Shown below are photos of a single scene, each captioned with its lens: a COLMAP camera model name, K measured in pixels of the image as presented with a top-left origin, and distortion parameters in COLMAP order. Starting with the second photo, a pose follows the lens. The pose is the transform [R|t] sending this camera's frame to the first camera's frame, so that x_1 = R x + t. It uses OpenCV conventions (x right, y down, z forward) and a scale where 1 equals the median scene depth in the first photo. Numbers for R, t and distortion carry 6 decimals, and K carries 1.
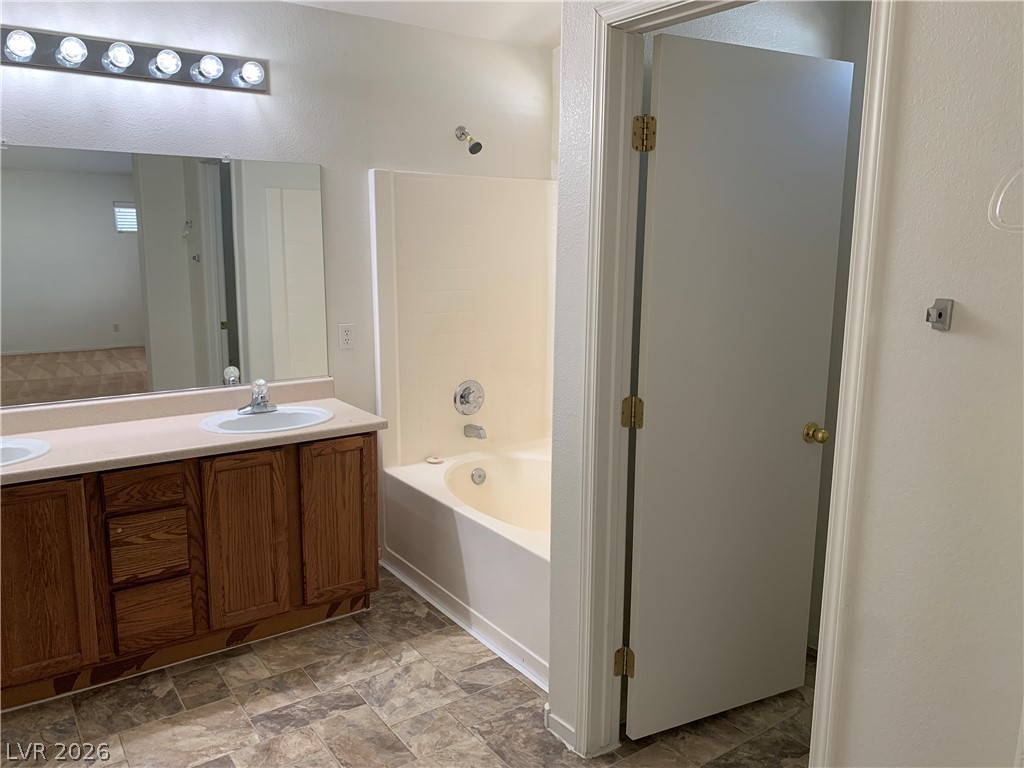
lens RADIAL K [[782.2, 0, 512.4], [0, 782.2, 381.8], [0, 0, 1]] dist [0.012527, -0.005496]
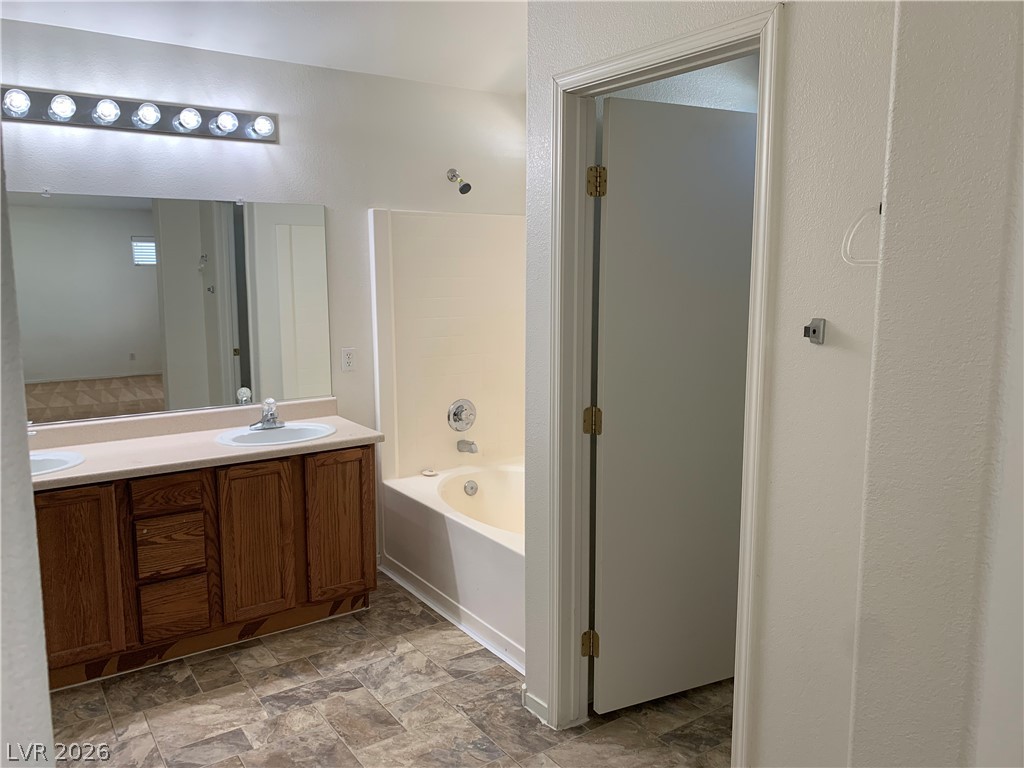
lens RADIAL K [[782.2, 0, 512.5], [0, 782.2, 381.4], [0, 0, 1]] dist [0.012527, -0.005496]
pose [[0.999890, -0.008282, -0.012297, 0.041051], [0.007843, 0.999346, -0.035289, 0.016844], [0.012581, 0.035189, 0.999301, -0.121333]]
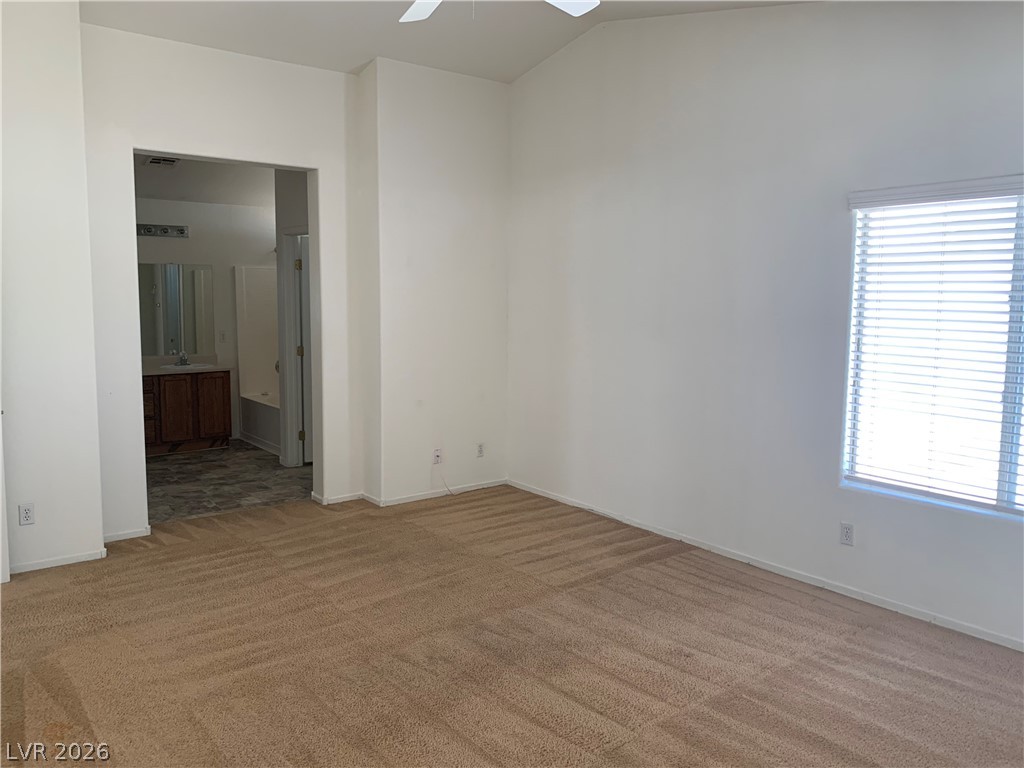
lens RADIAL K [[782.2, 0, 511.2], [0, 782.2, 383.7], [0, 0, 1]] dist [0.012527, -0.005496]
pose [[0.999152, -0.011198, 0.039633, 0.722825], [0.013954, 0.997451, -0.069979, 0.332022], [-0.038748, 0.070473, 0.996761, -1.778747]]
